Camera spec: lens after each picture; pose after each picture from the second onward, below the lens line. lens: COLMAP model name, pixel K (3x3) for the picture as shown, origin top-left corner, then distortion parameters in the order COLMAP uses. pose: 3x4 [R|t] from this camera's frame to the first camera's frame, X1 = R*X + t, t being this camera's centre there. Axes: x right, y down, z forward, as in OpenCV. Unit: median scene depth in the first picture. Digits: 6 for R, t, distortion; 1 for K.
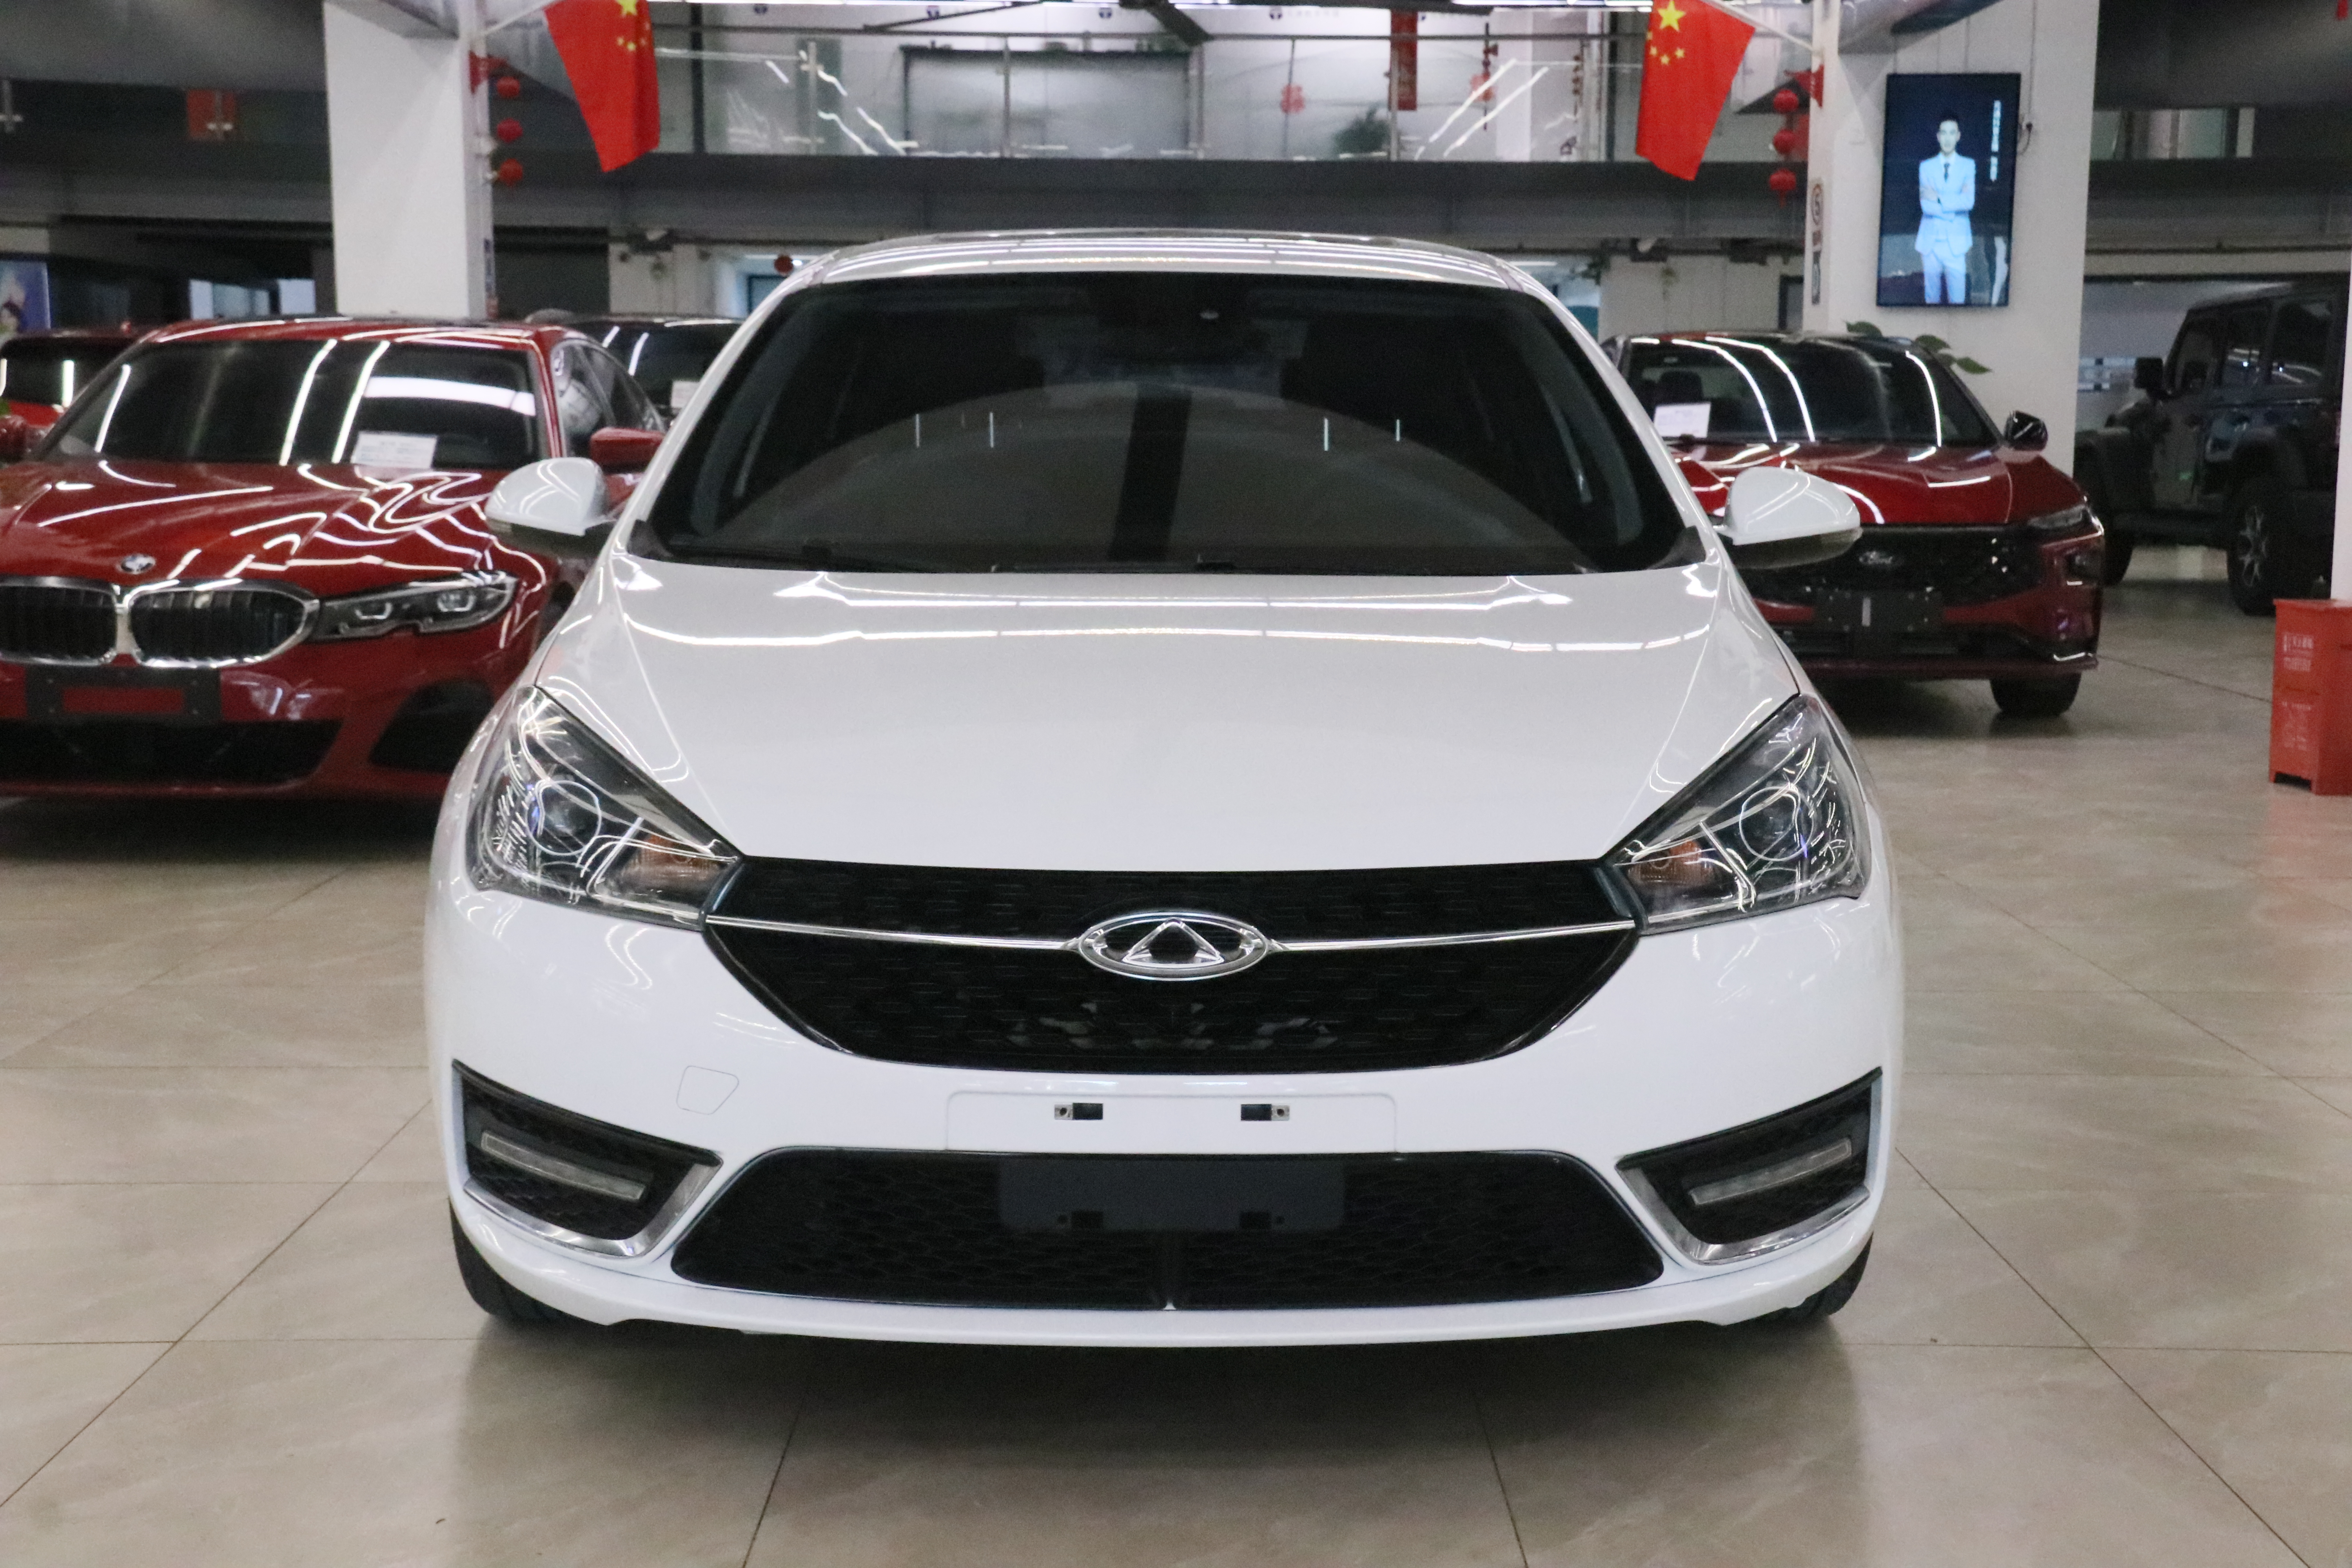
lens RADIAL K [[3157.2, 0, 1176.0], [0, 3157.2, 784.0], [0, 0, 1]] dist [0.168083, 0.017237]
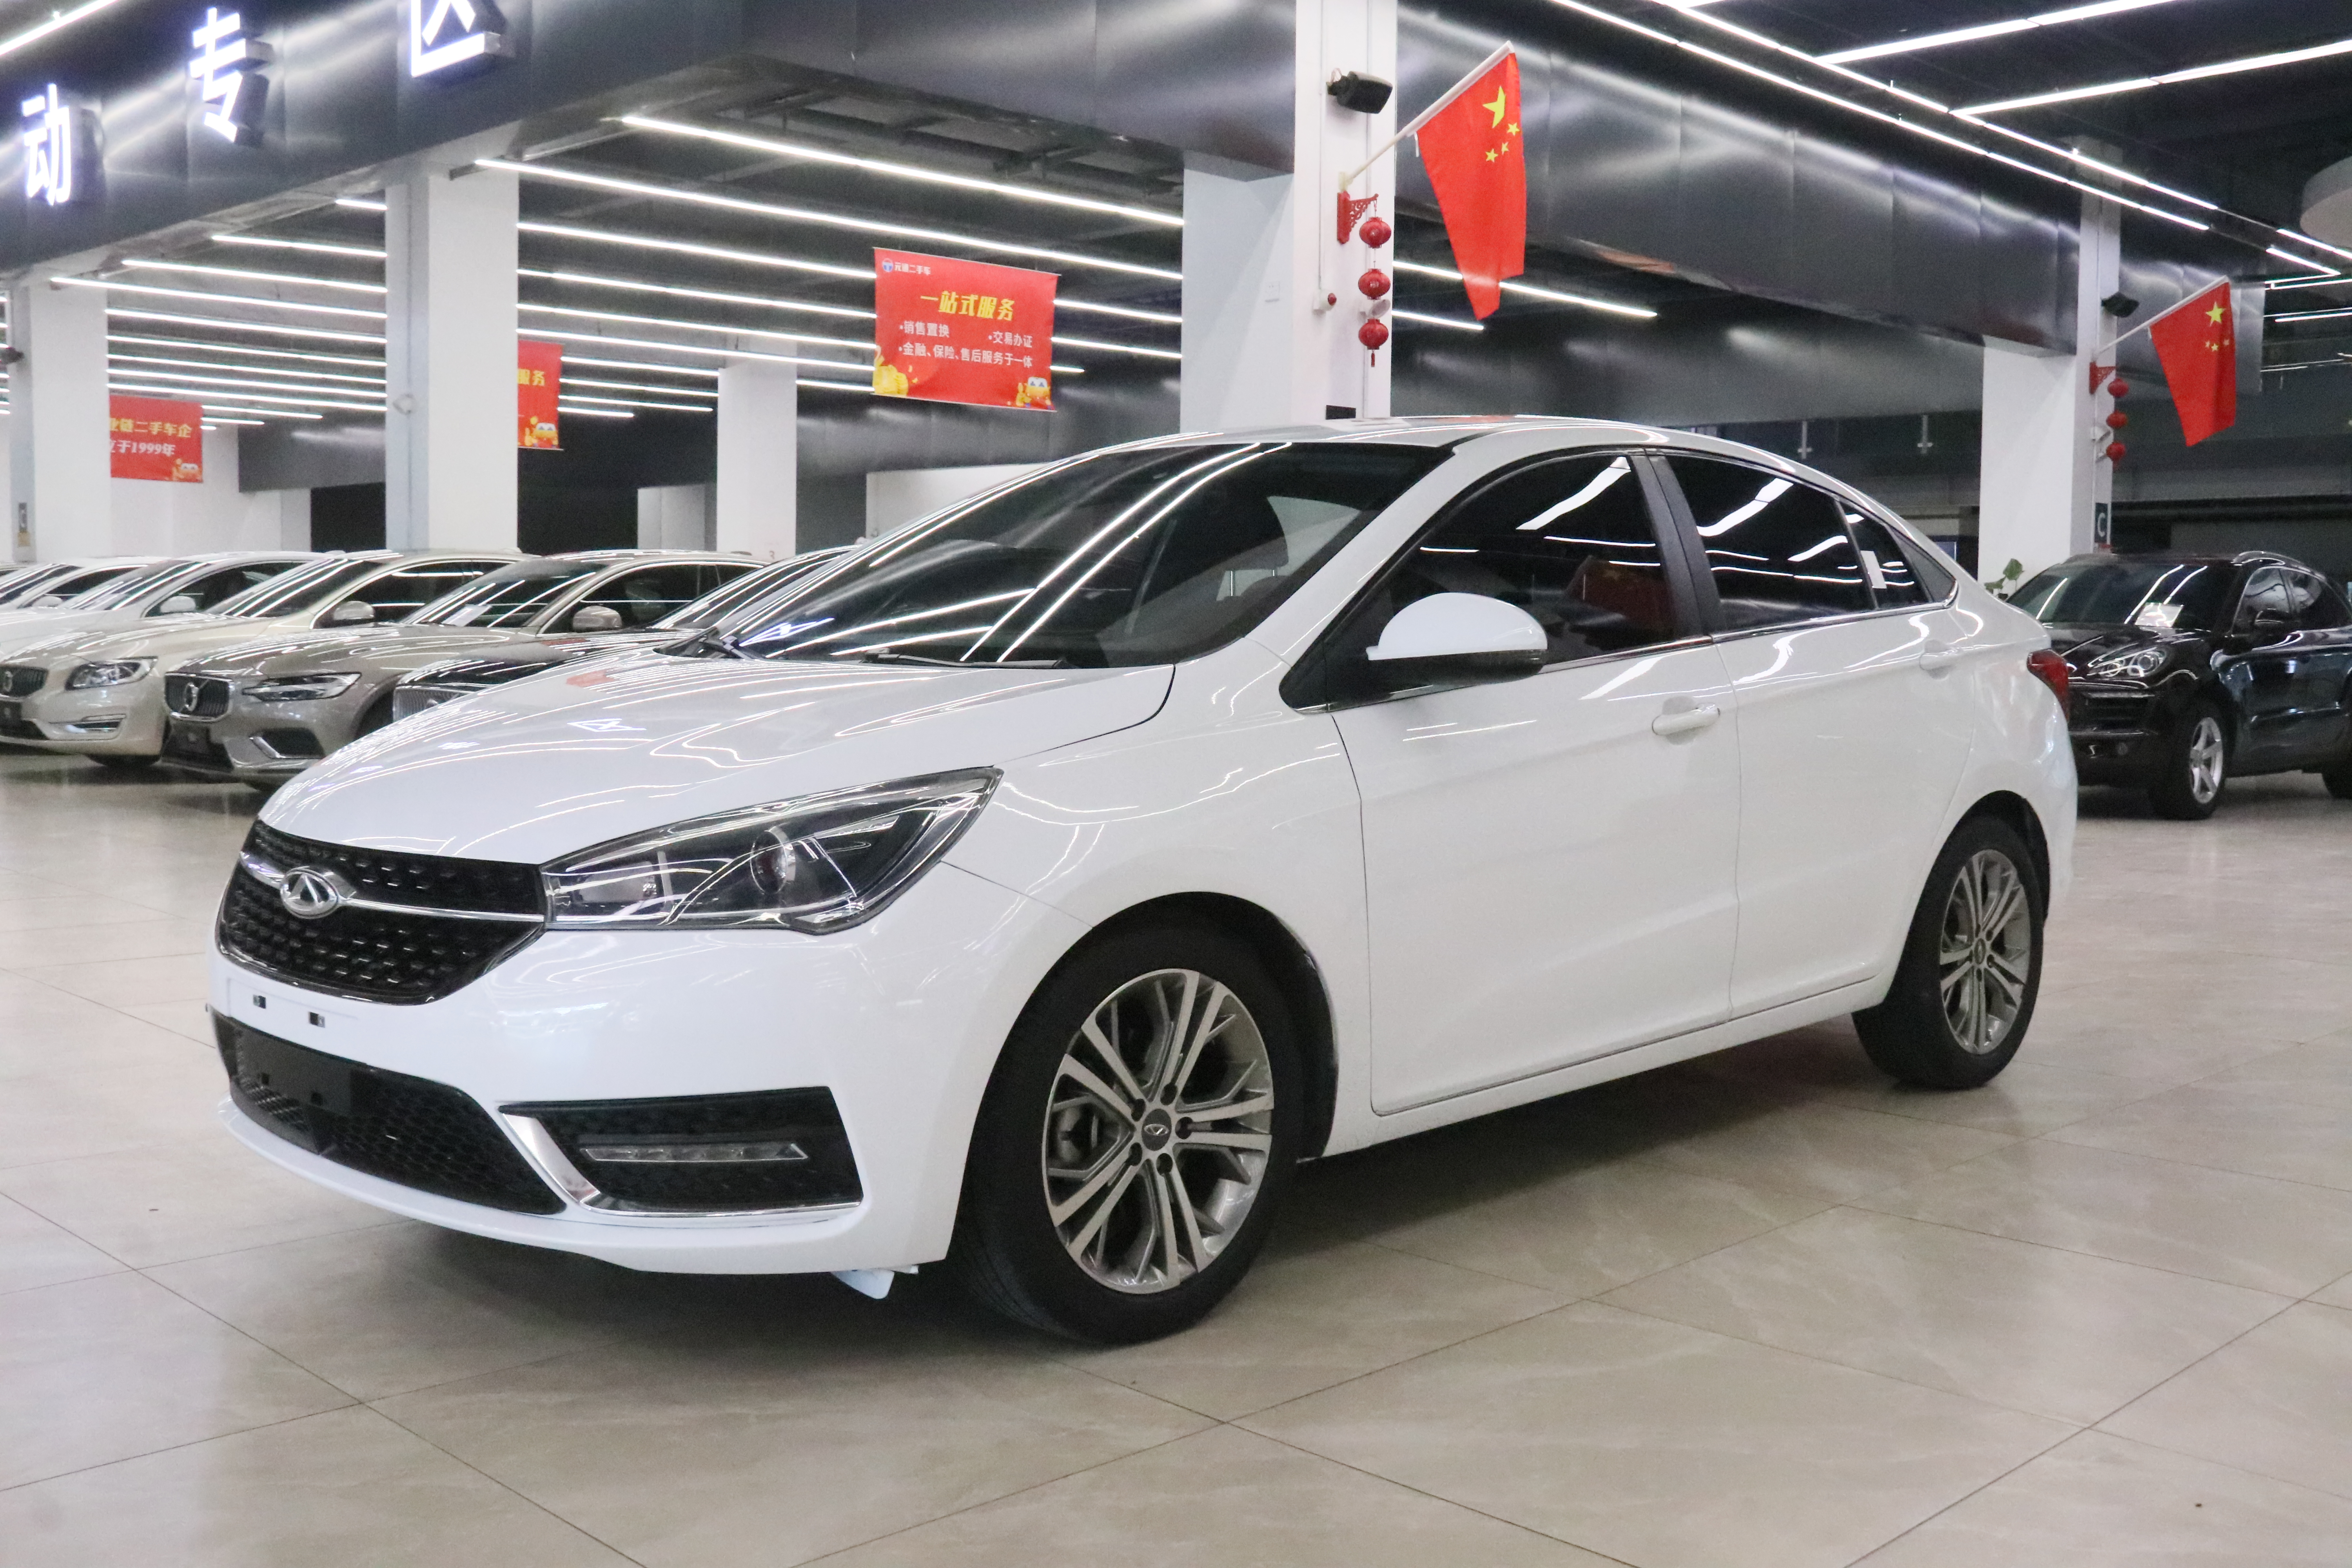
lens RADIAL K [[2256.6, 0, 1175.1], [0, 2256.6, 749.1], [0, 0, 1]] dist [-0.021730, -0.014524]
pose [[0.680529, 0.041304, -0.731556, 0.930917], [-0.097946, 0.994577, -0.034960, -0.014989], [0.726145, 0.095445, 0.680885, 0.559099]]
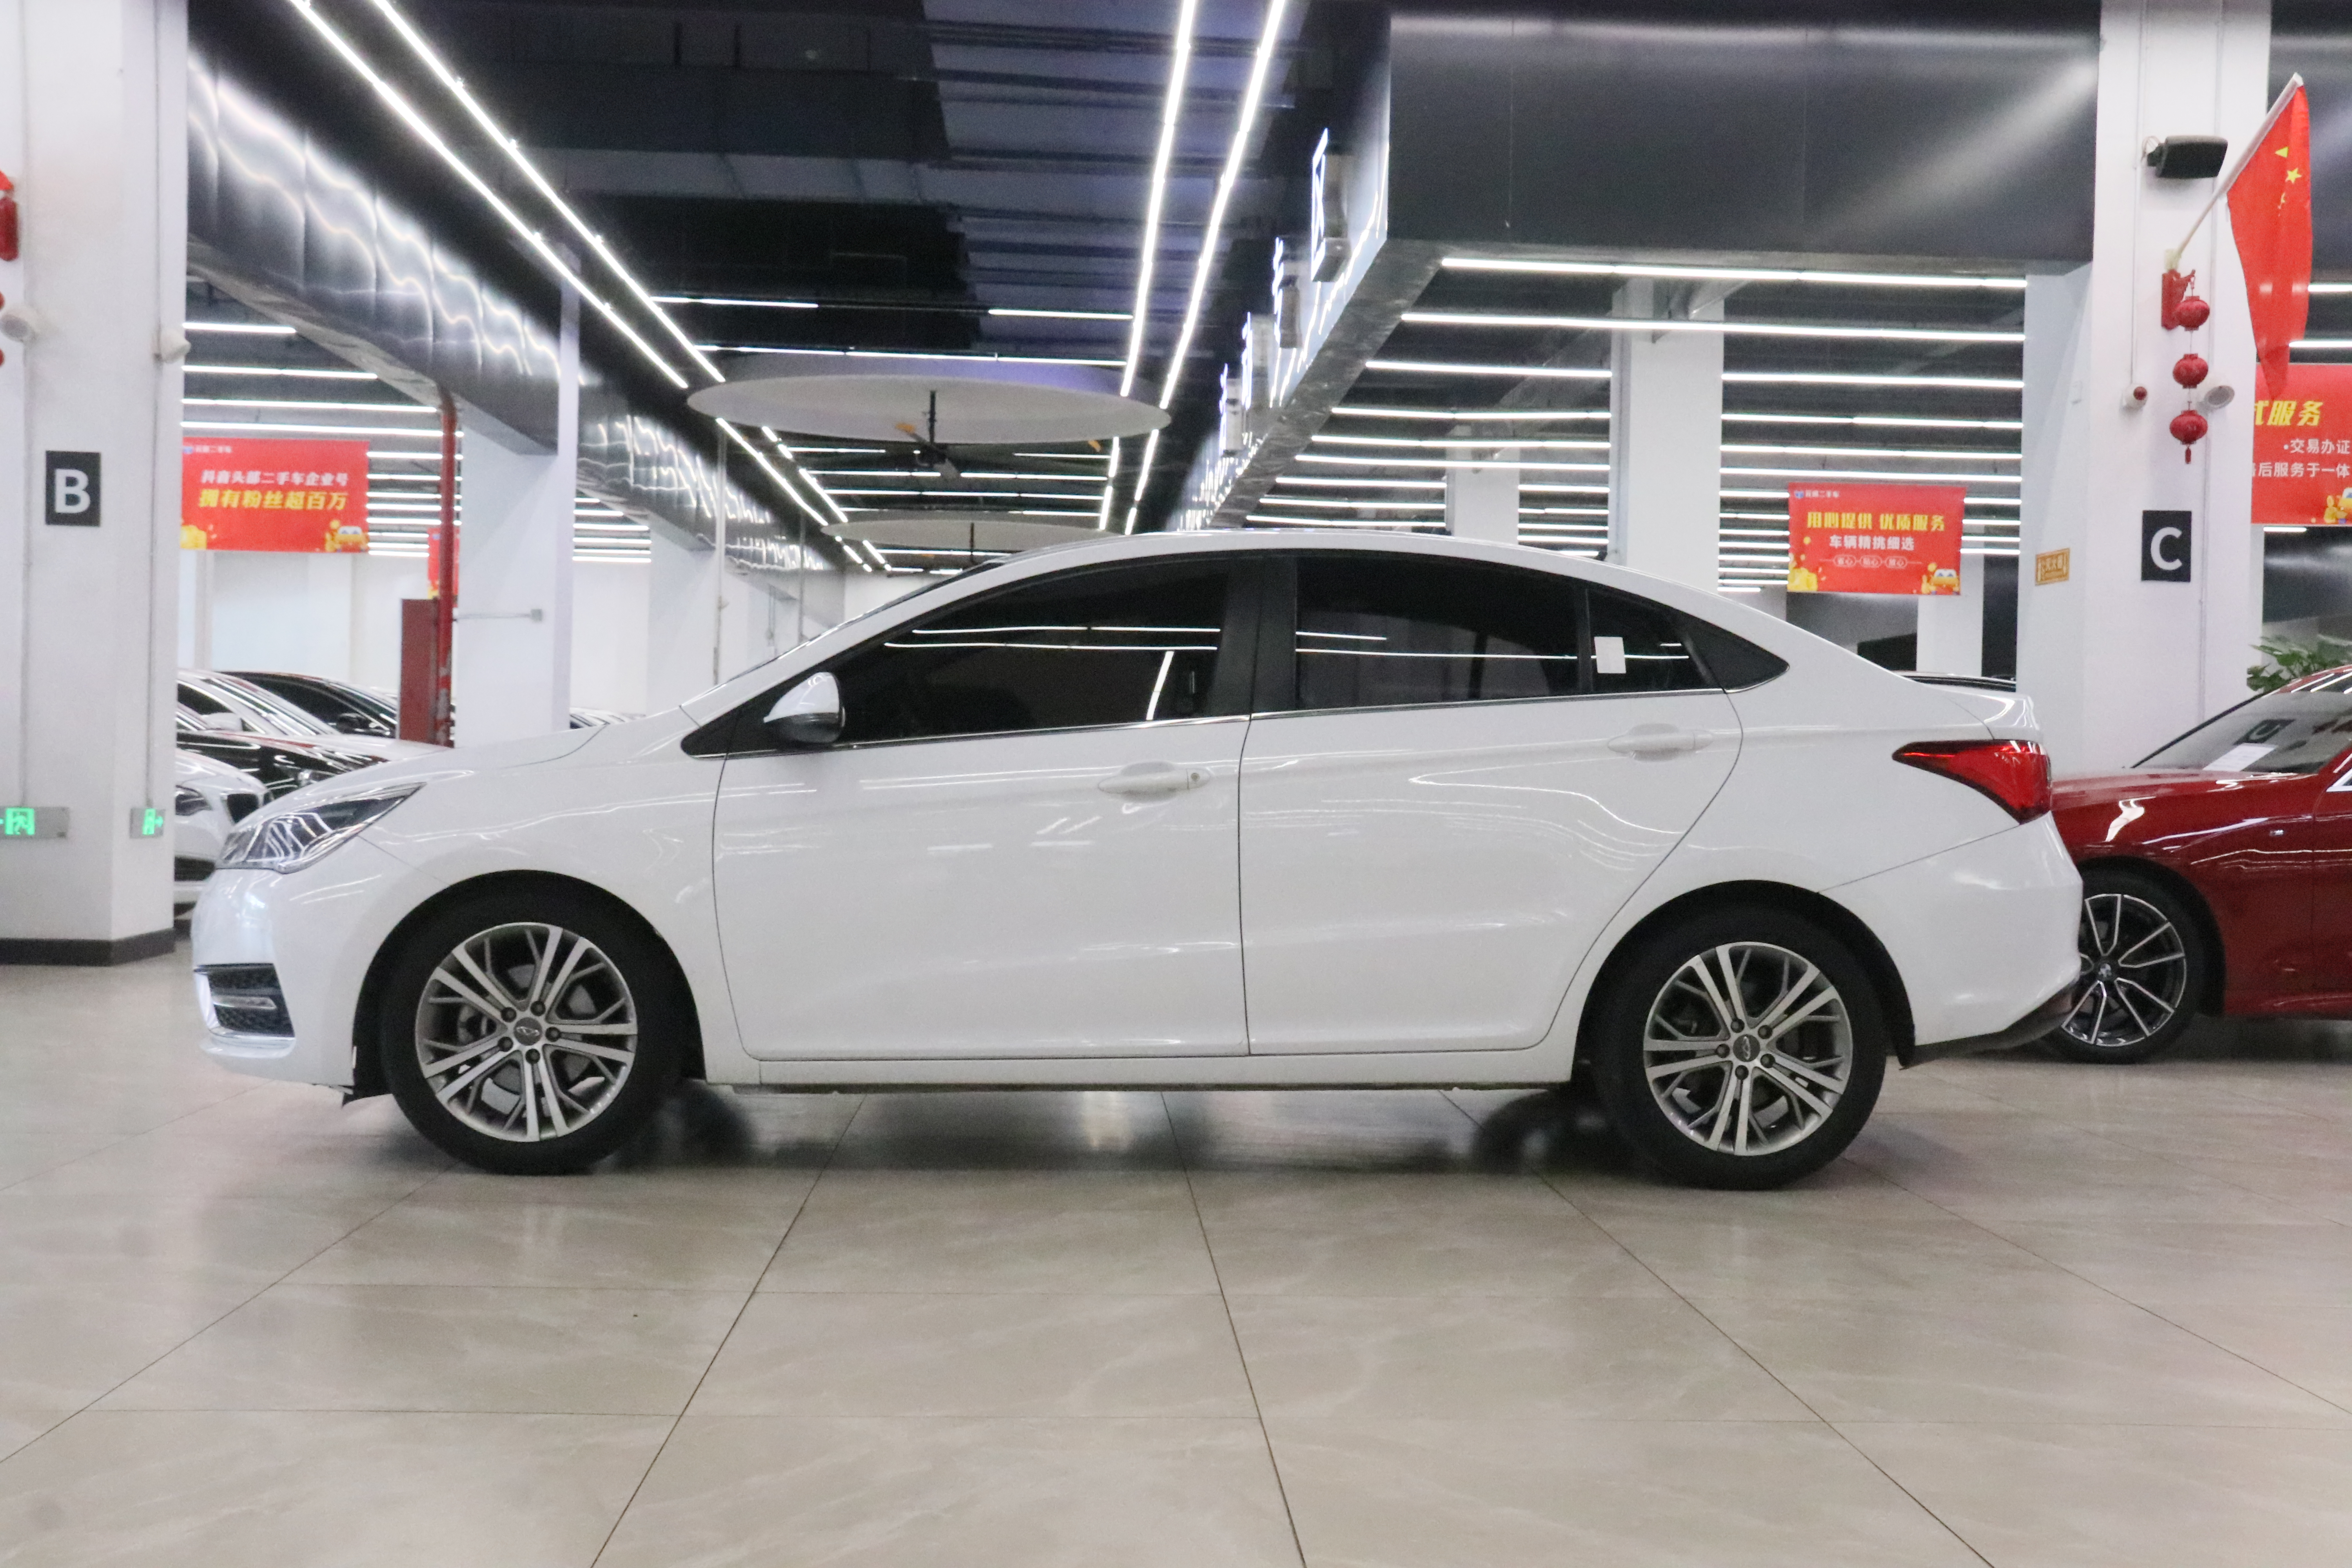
lens RADIAL K [[2525.2, 0, 1176.0], [0, 2525.2, 784.0], [0, 0, 1]] dist [0.002834, 0.011491]
pose [[0.018444, -0.001734, -0.999828, 1.857155], [-0.145582, 0.989336, -0.004402, -0.096440], [0.989174, 0.145639, 0.017994, 1.593898]]
